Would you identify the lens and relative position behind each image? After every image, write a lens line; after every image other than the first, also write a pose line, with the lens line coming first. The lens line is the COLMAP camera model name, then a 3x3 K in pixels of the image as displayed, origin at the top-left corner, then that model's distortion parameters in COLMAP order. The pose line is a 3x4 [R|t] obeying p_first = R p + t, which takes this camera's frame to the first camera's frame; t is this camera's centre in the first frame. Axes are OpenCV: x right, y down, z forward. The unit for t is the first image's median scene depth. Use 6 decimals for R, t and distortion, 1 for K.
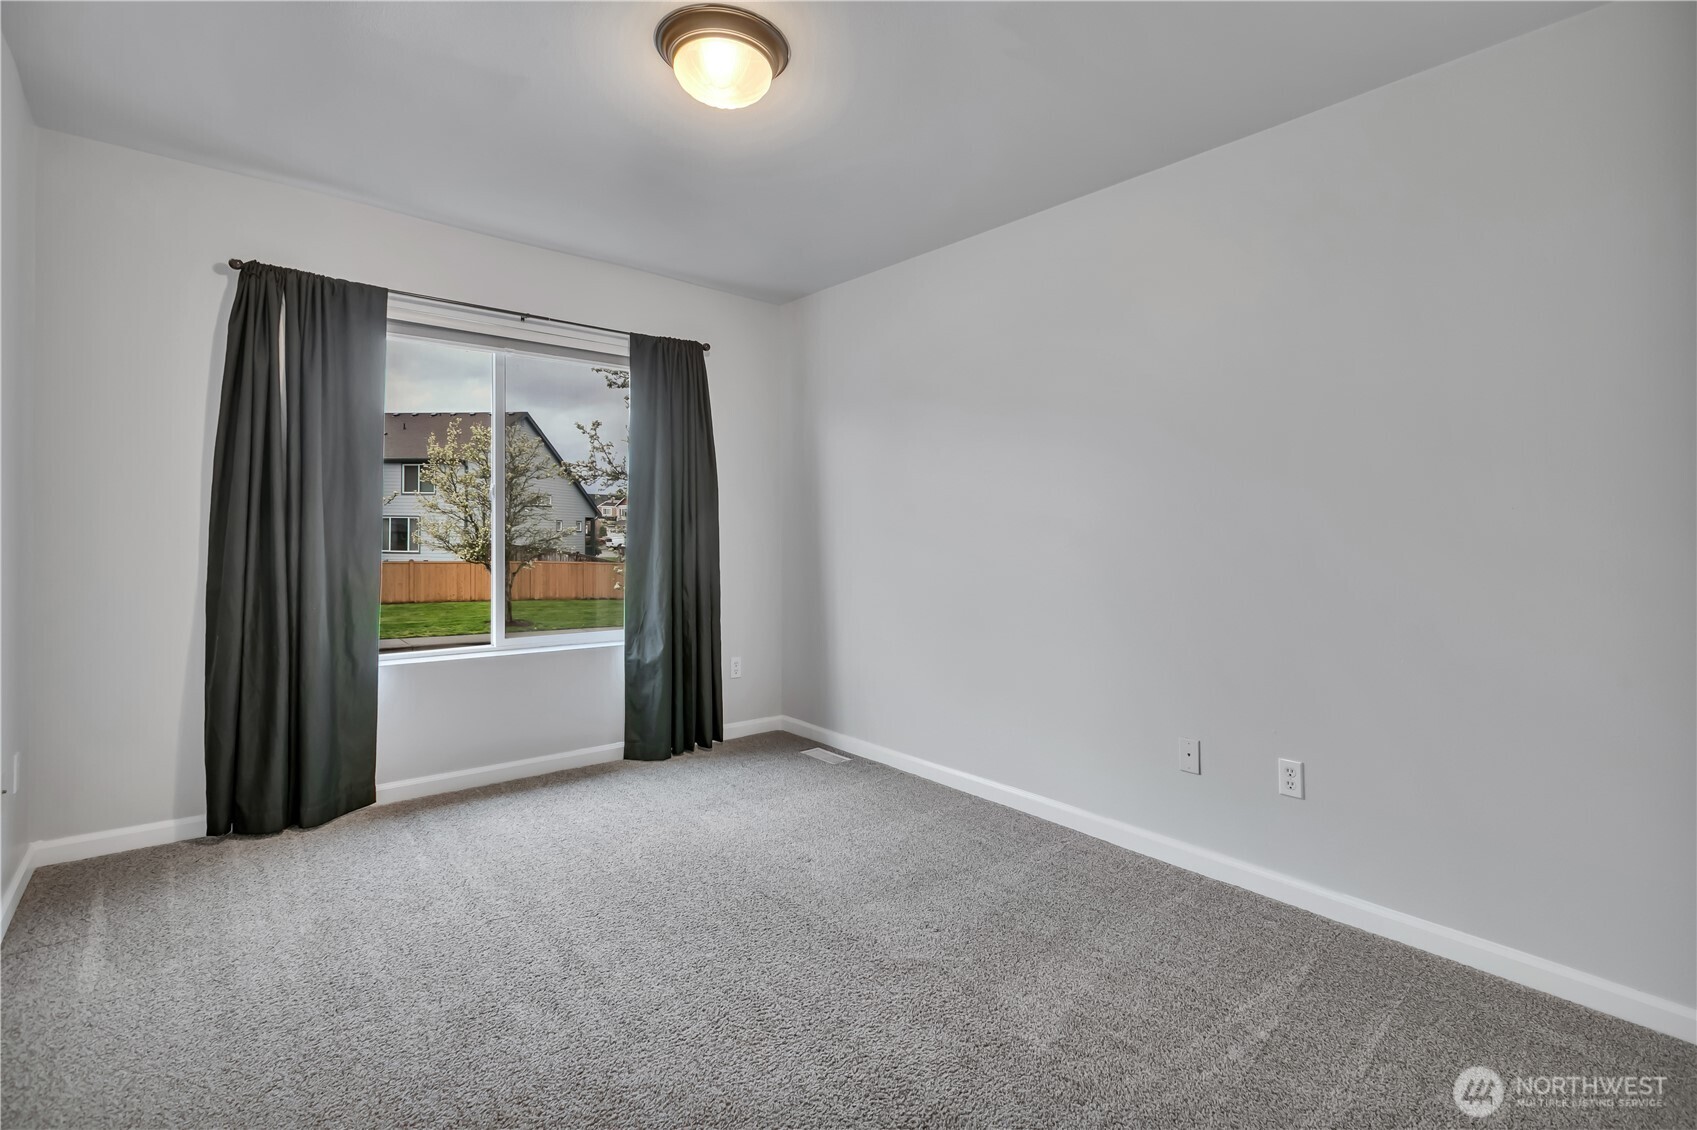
lens RADIAL K [[809.2, 0, 881.5], [0, 809.2, 525.2], [0, 0, 1]] dist [0.002005, 0.000354]
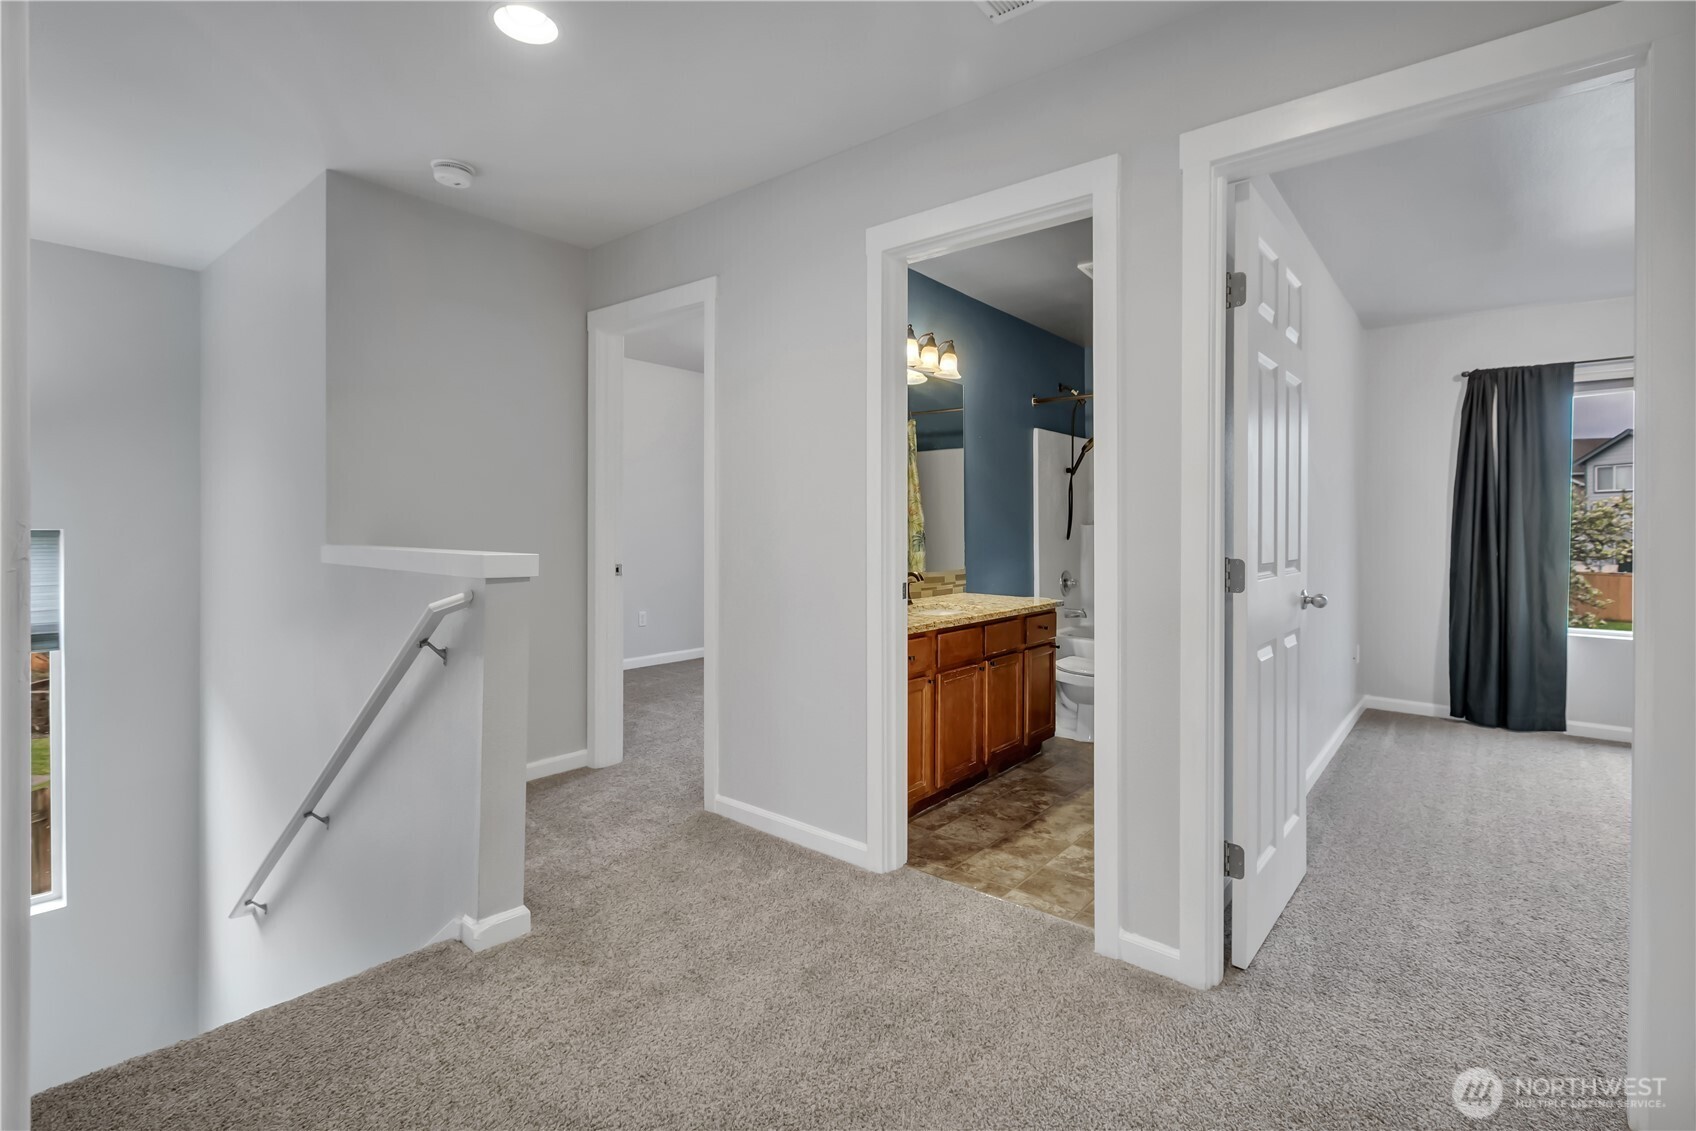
lens RADIAL K [[789.1, 0, 864.0], [0, 789.1, 526.6], [0, 0, 1]] dist [0.002807, 0.000009]
pose [[0.249978, -0.005628, -0.968235, 0.429203], [-0.000233, 0.999983, -0.005872, -0.004589], [0.968252, 0.001693, 0.249972, -0.556061]]
